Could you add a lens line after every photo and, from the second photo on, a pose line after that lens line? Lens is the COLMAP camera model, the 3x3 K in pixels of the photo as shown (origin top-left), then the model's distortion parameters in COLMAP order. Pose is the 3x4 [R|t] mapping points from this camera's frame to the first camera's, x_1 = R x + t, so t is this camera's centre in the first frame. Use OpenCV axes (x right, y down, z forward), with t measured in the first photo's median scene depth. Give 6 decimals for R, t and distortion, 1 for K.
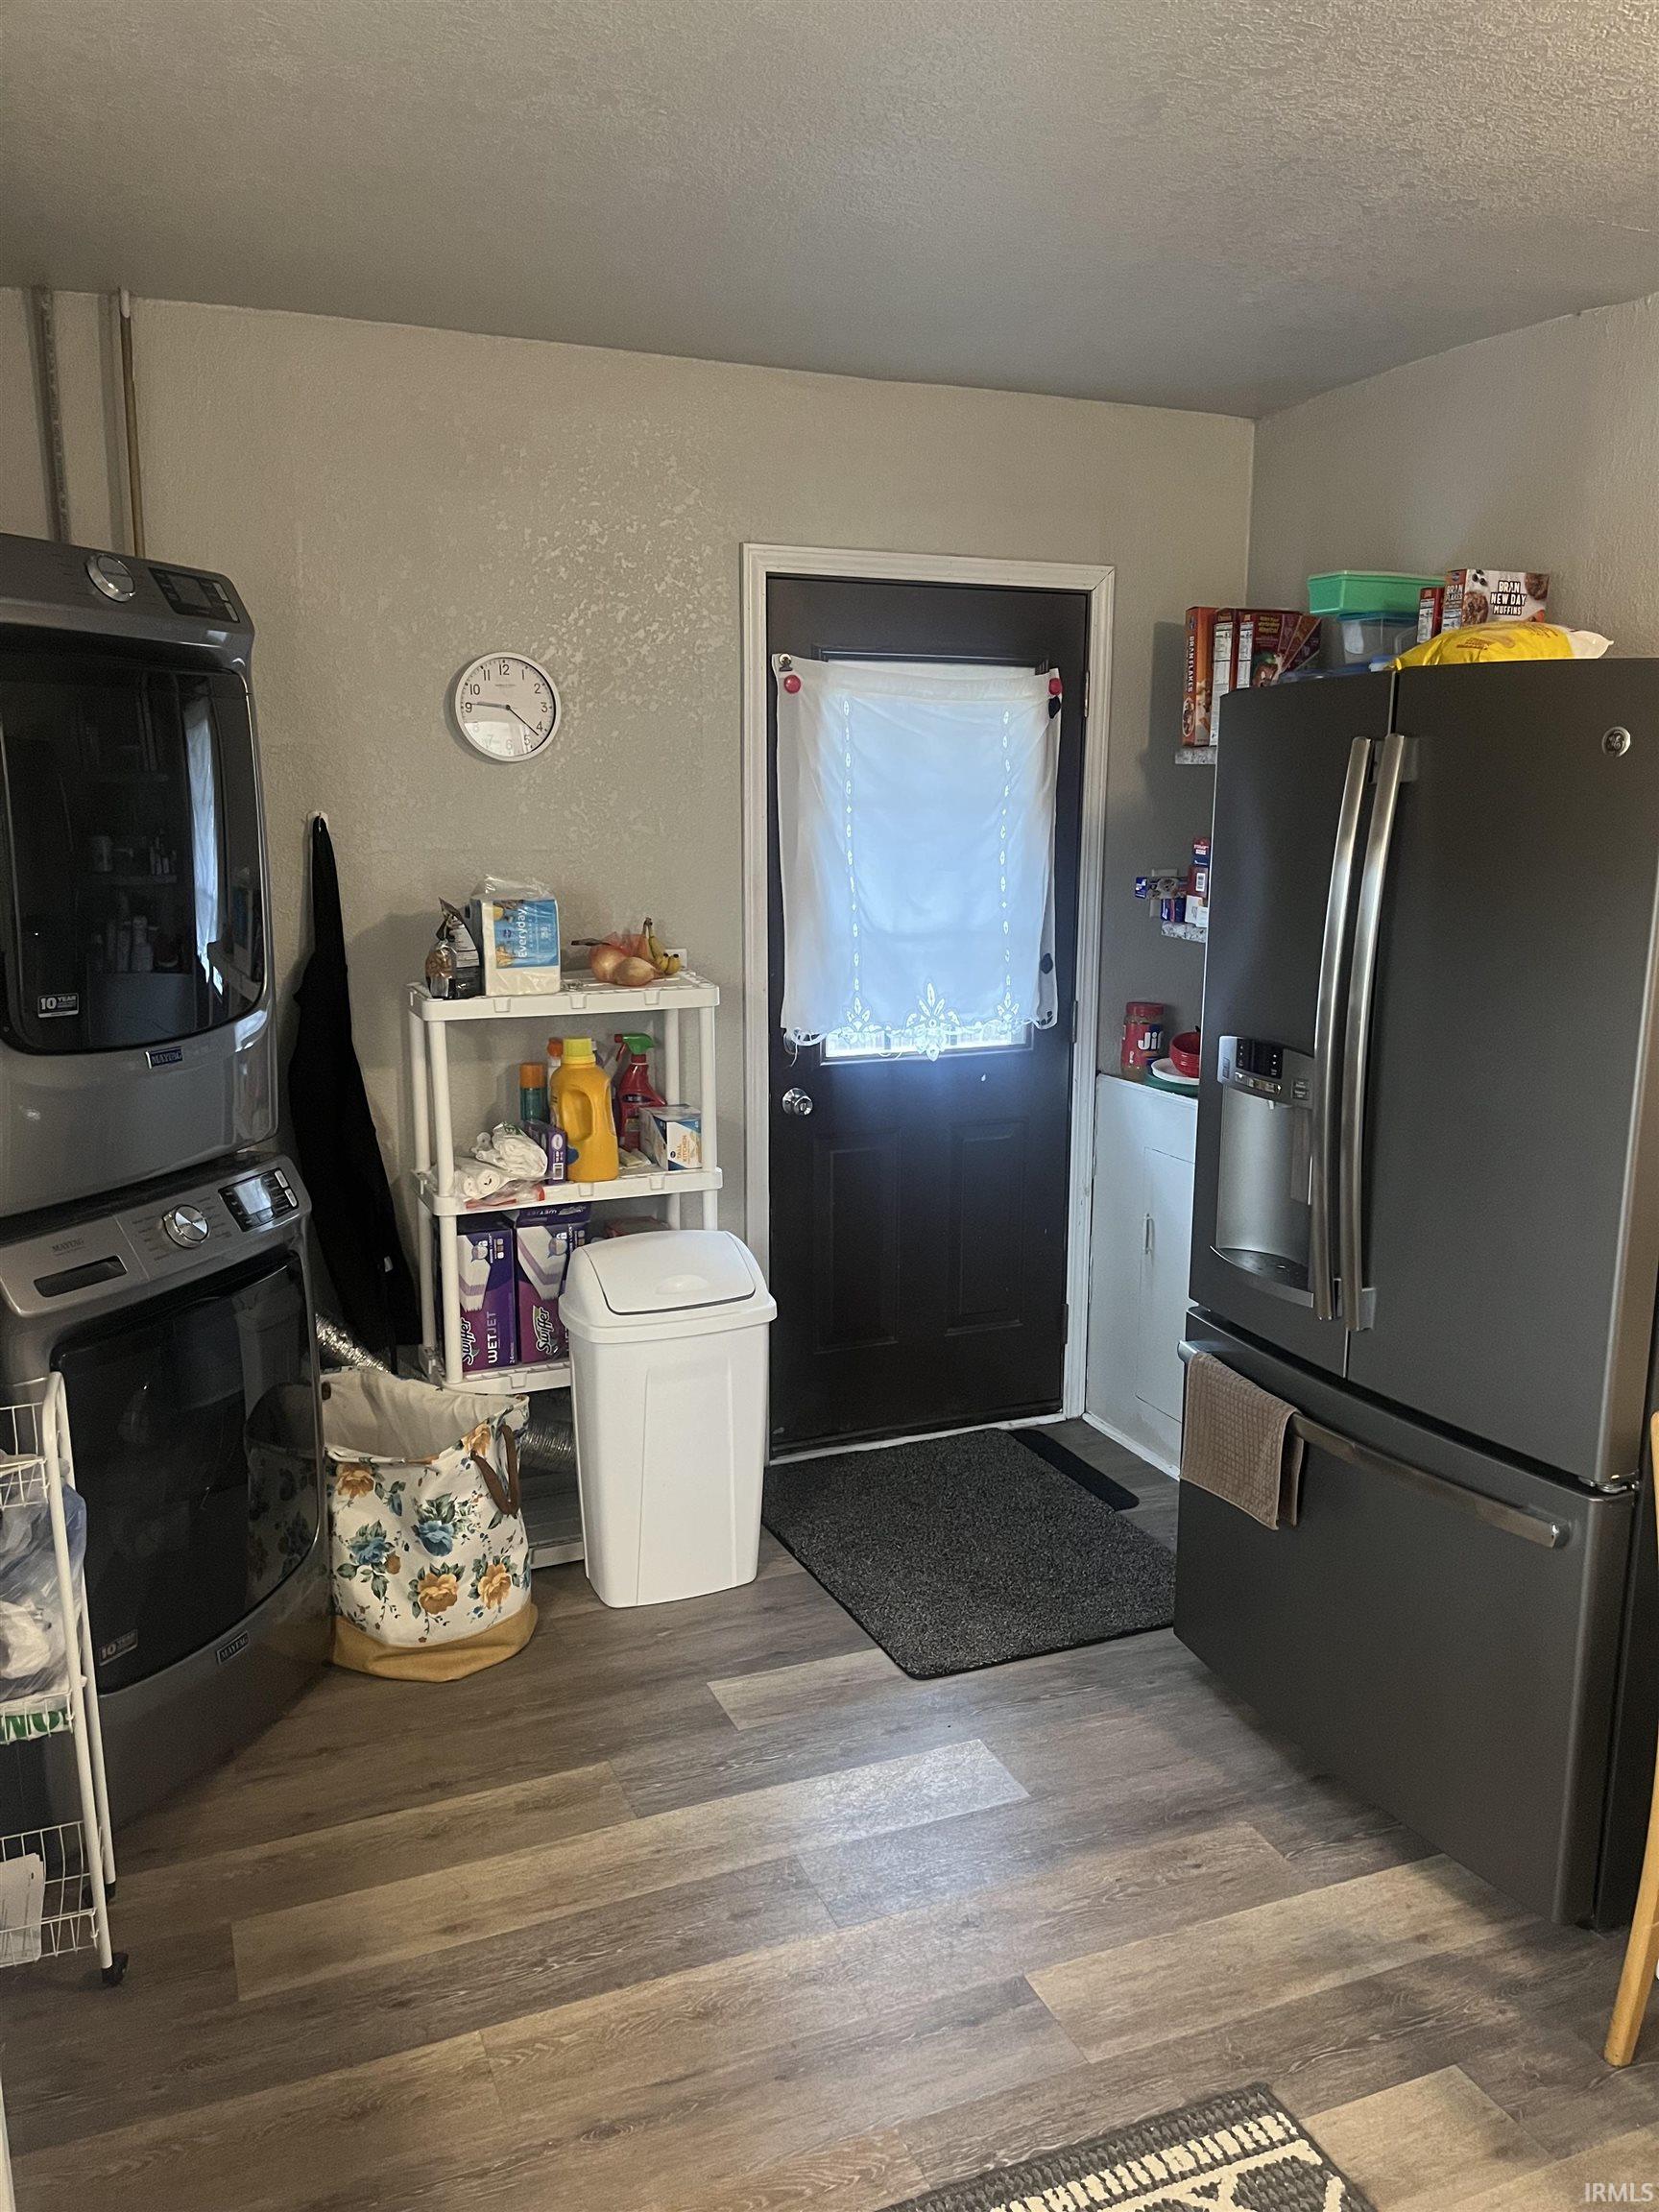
lens RADIAL K [[1724.5, 0, 827.5], [0, 1724.5, 1106.5], [0, 0, 1]] dist [0.015947, -0.014702]
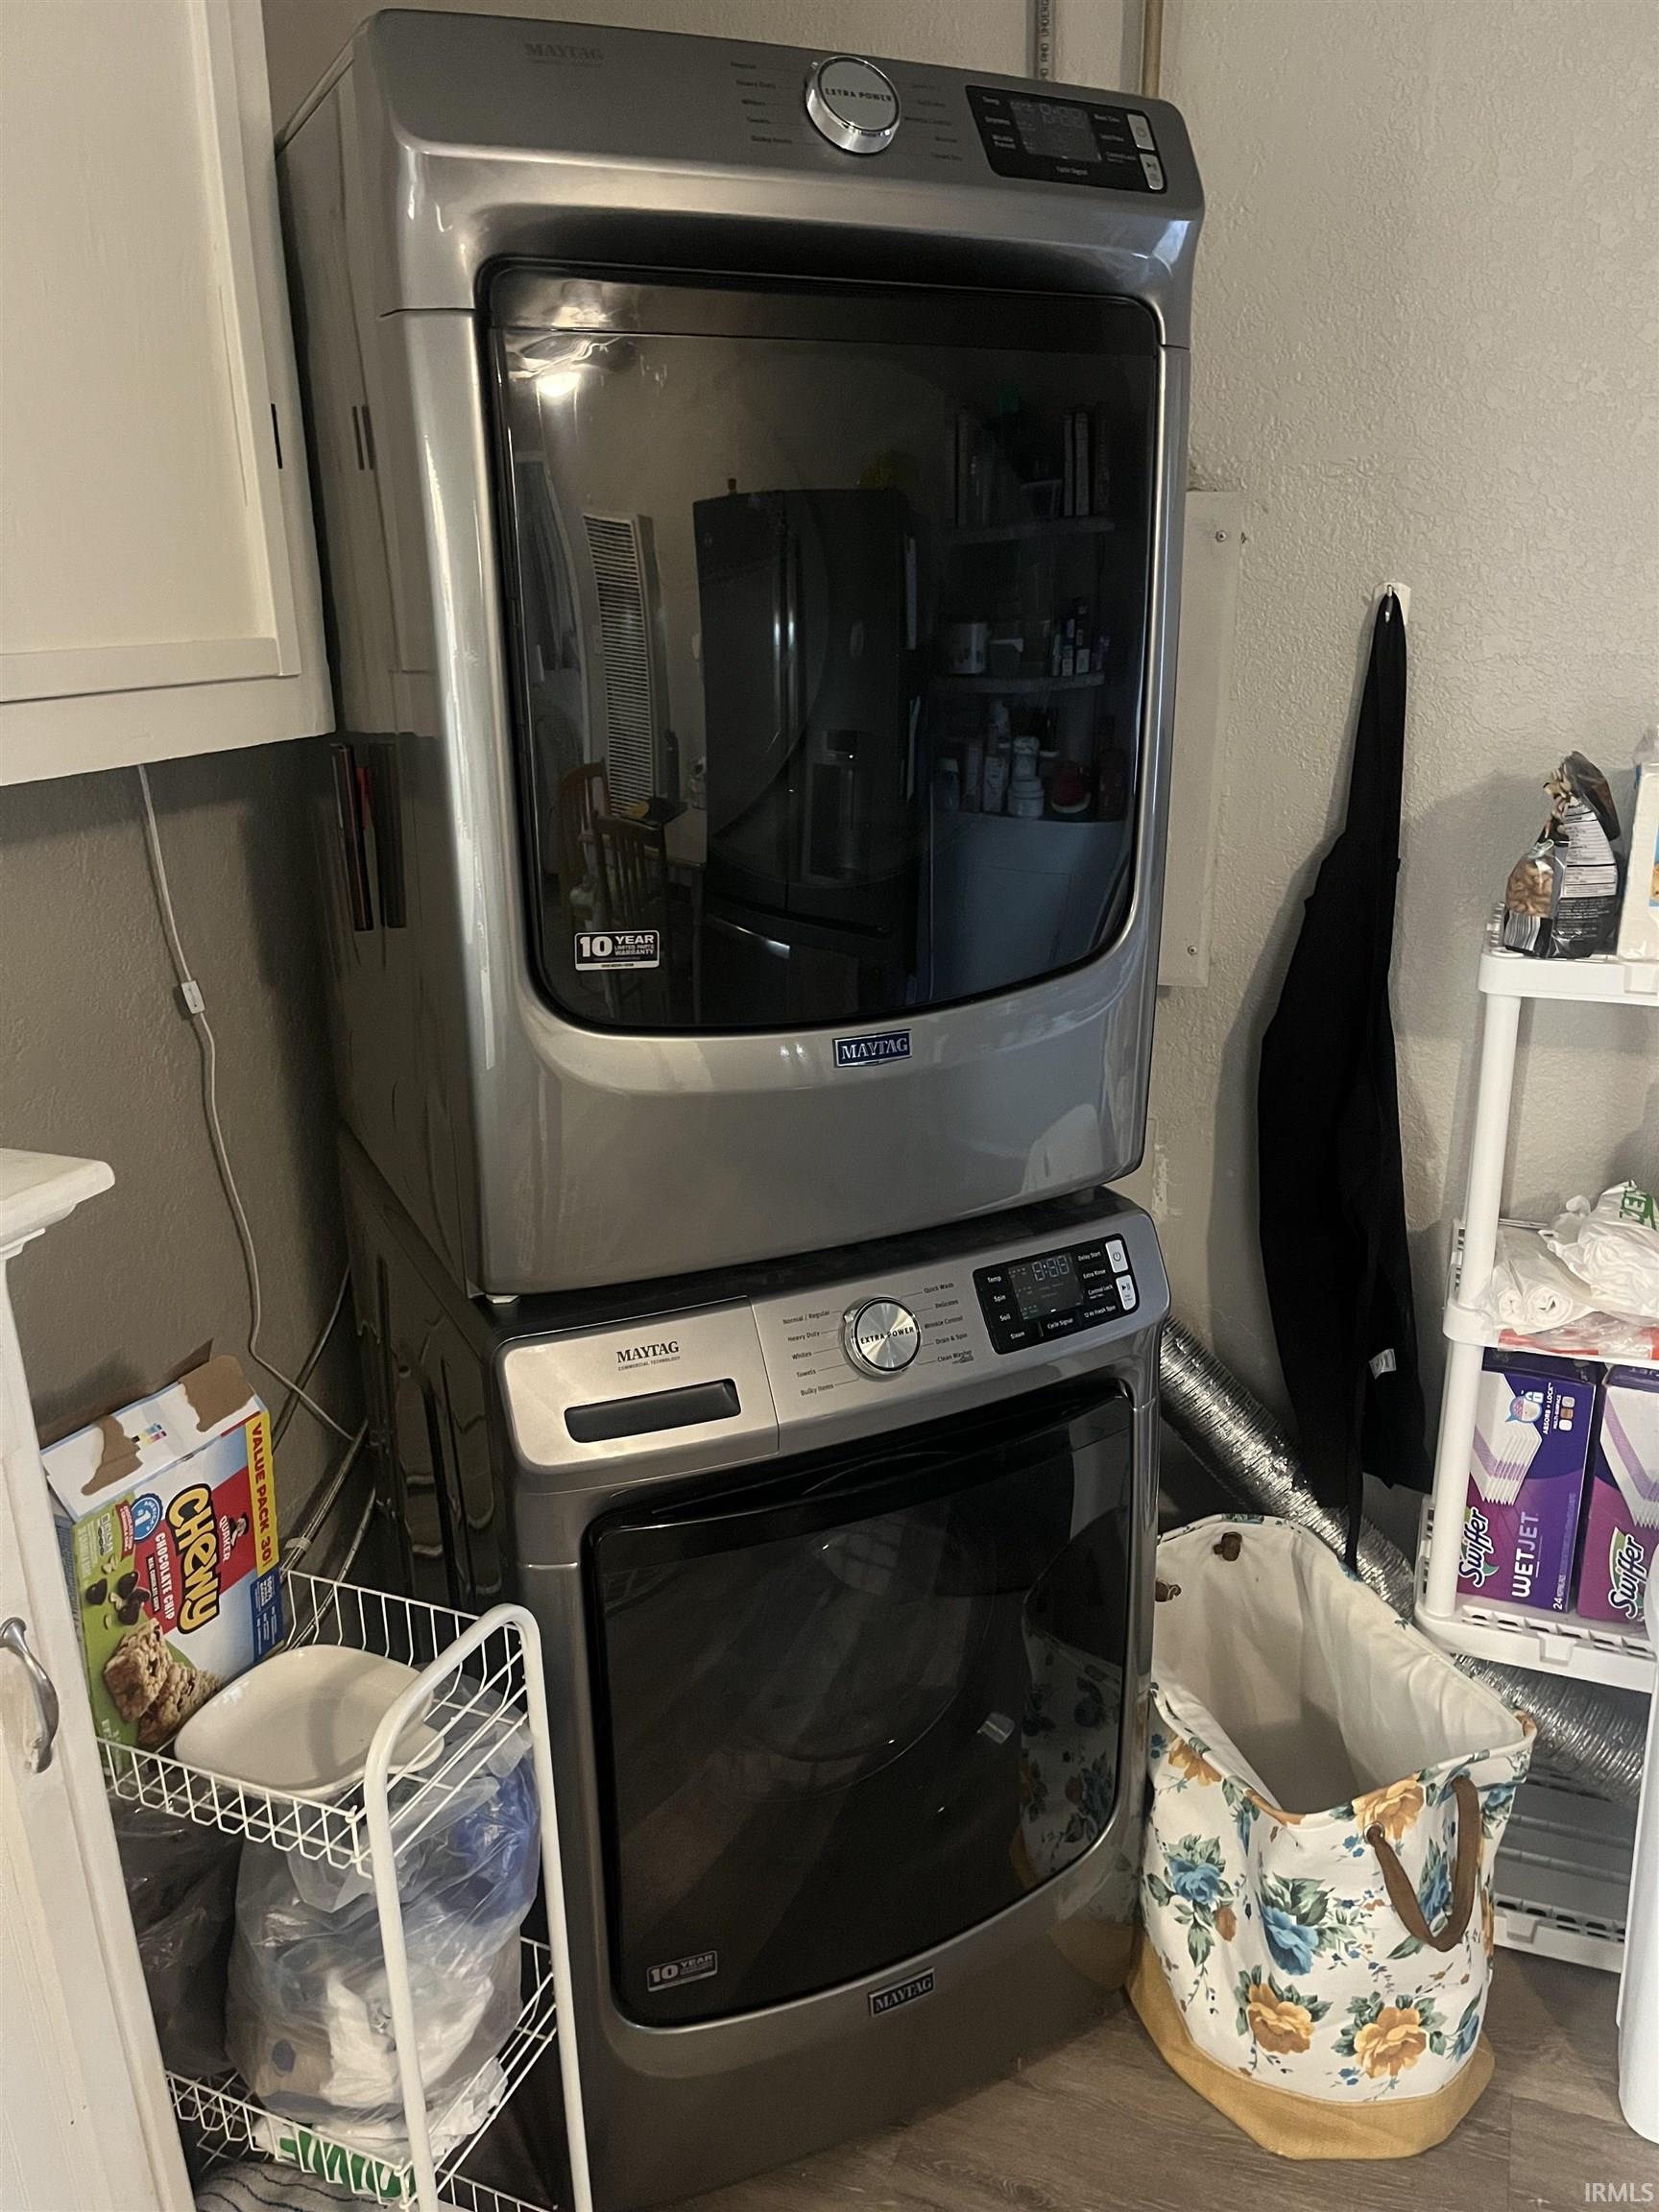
lens RADIAL K [[1724.5, 0, 843.7], [0, 1724.5, 1097.7], [0, 0, 1]] dist [0.015947, -0.014702]
pose [[0.729808, 0.207369, -0.651444, -0.024208], [-0.123400, 0.977193, 0.172818, -0.088610], [0.672423, -0.045736, 0.738752, 0.494972]]
